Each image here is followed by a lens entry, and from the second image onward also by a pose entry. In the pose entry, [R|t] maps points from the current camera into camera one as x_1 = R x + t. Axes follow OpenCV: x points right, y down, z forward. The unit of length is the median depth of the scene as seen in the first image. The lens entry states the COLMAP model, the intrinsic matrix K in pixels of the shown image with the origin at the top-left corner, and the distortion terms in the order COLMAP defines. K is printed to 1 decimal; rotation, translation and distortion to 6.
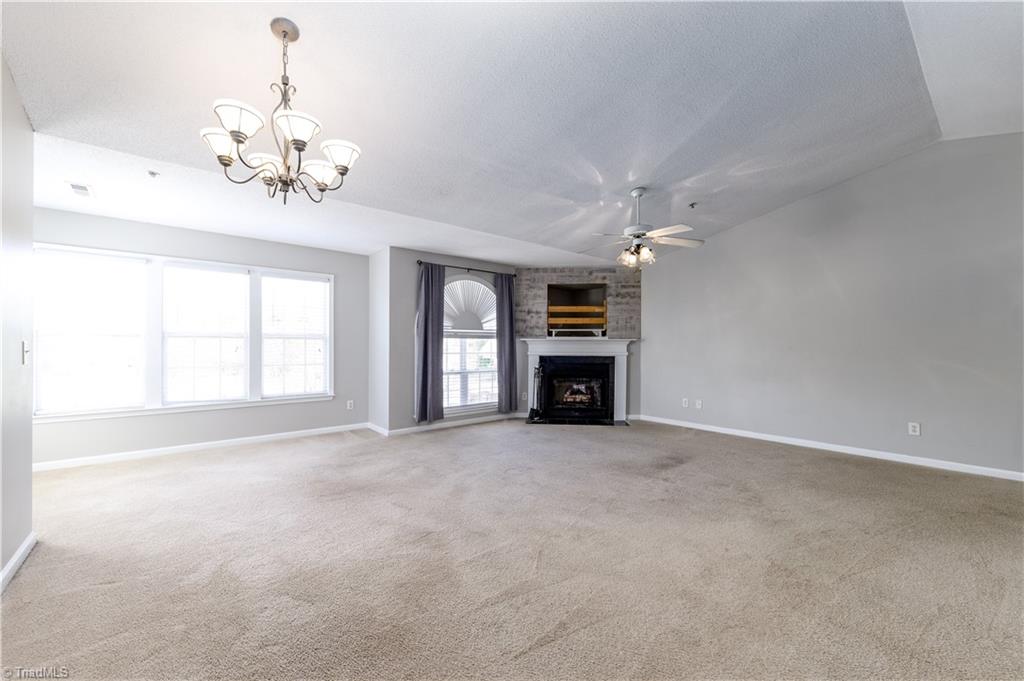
lens RADIAL K [[400.4, 0, 498.2], [0, 400.4, 341.2], [0, 0, 1]] dist [0.002606, 0.000152]
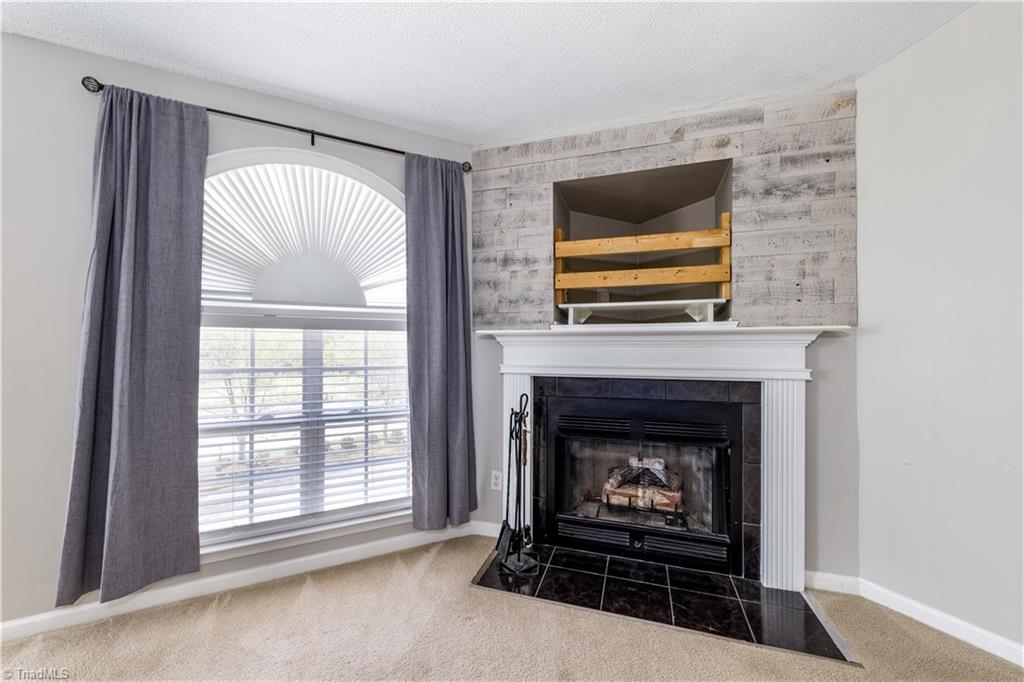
lens RADIAL K [[400.4, 0, 498.2], [0, 400.4, 341.7], [0, 0, 1]] dist [0.002606, 0.000152]
pose [[0.972006, -0.004985, -0.234903, 0.161399], [0.003850, 0.999979, -0.005291, 0.006567], [0.234924, 0.004239, 0.972005, 0.634285]]
